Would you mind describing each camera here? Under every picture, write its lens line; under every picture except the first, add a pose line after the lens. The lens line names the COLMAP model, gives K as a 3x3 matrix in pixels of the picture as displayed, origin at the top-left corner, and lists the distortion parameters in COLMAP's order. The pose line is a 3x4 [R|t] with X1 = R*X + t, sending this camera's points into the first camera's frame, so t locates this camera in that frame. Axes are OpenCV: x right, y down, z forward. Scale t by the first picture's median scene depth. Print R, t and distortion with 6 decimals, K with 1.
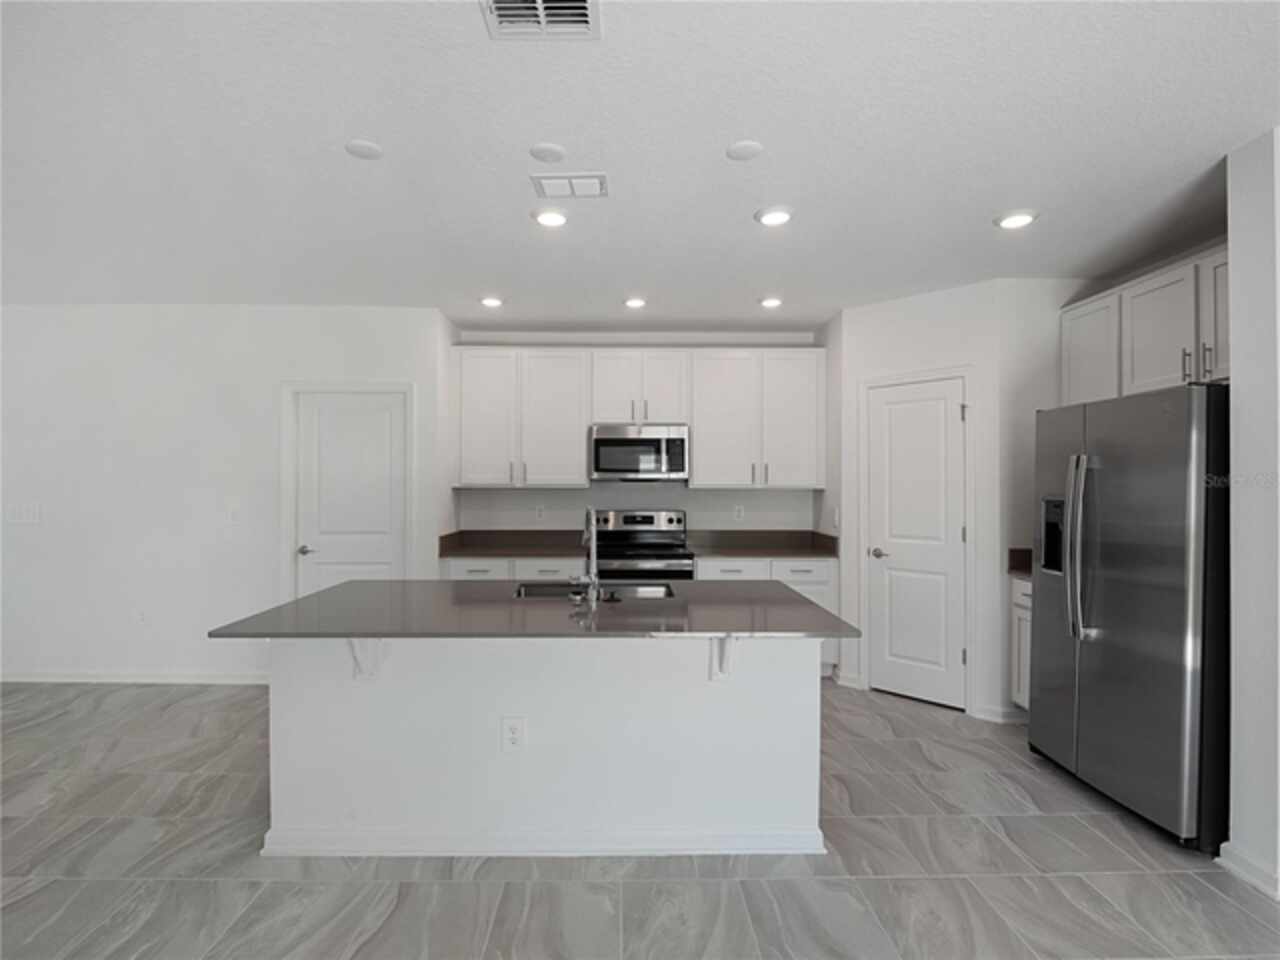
lens RADIAL K [[630.1, 0, 637.4], [0, 630.1, 484.7], [0, 0, 1]] dist [-0.018281, 0.004299]
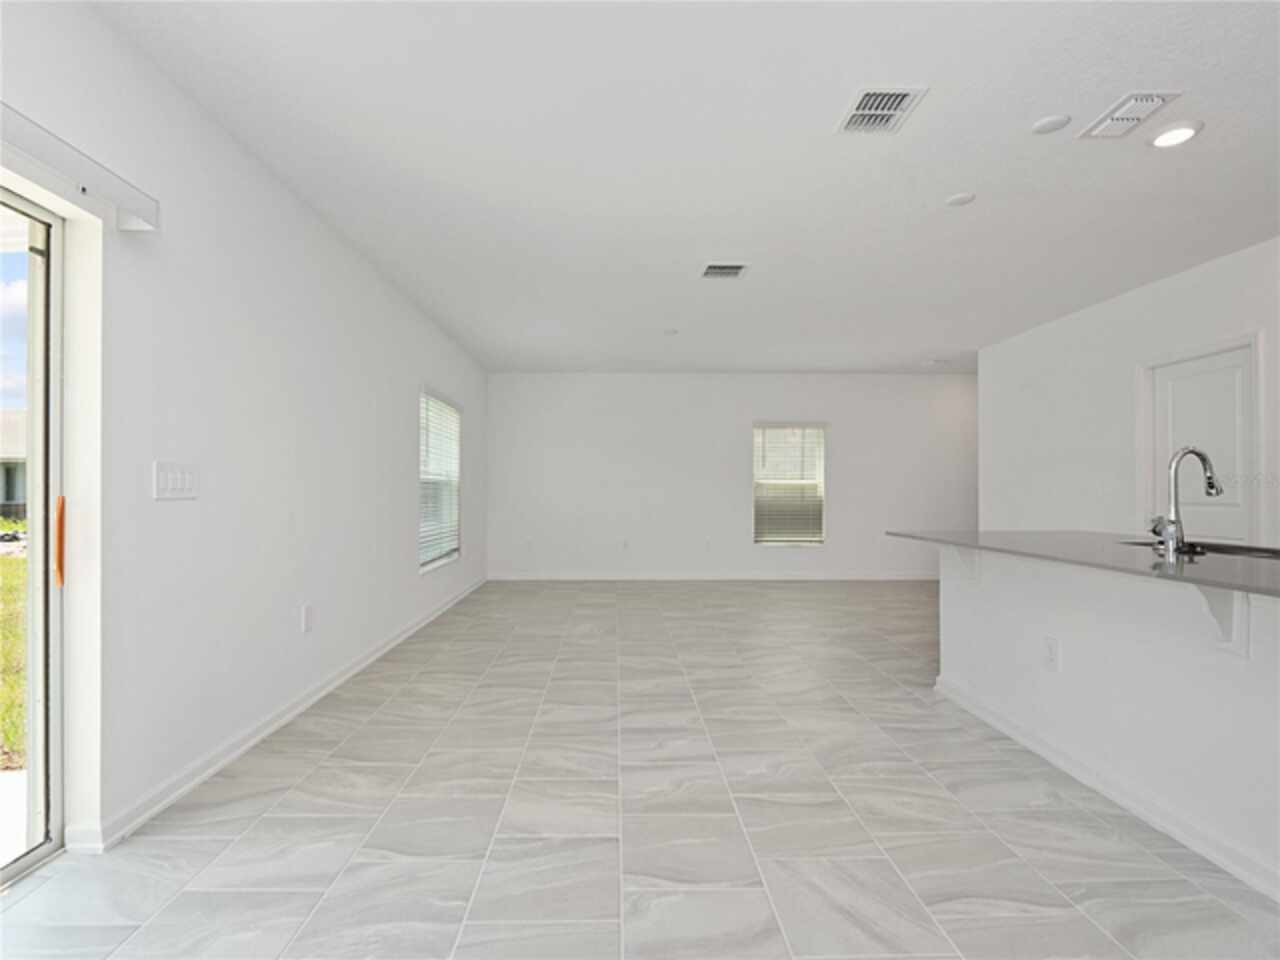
lens RADIAL K [[630.1, 0, 637.8], [0, 630.1, 484.4], [0, 0, 1]] dist [-0.018281, 0.004299]
pose [[0.035152, -0.007576, -0.999353, 0.912104], [0.000340, 0.999971, -0.007569, 0.107928], [0.999382, -0.000074, 0.035154, 0.228295]]
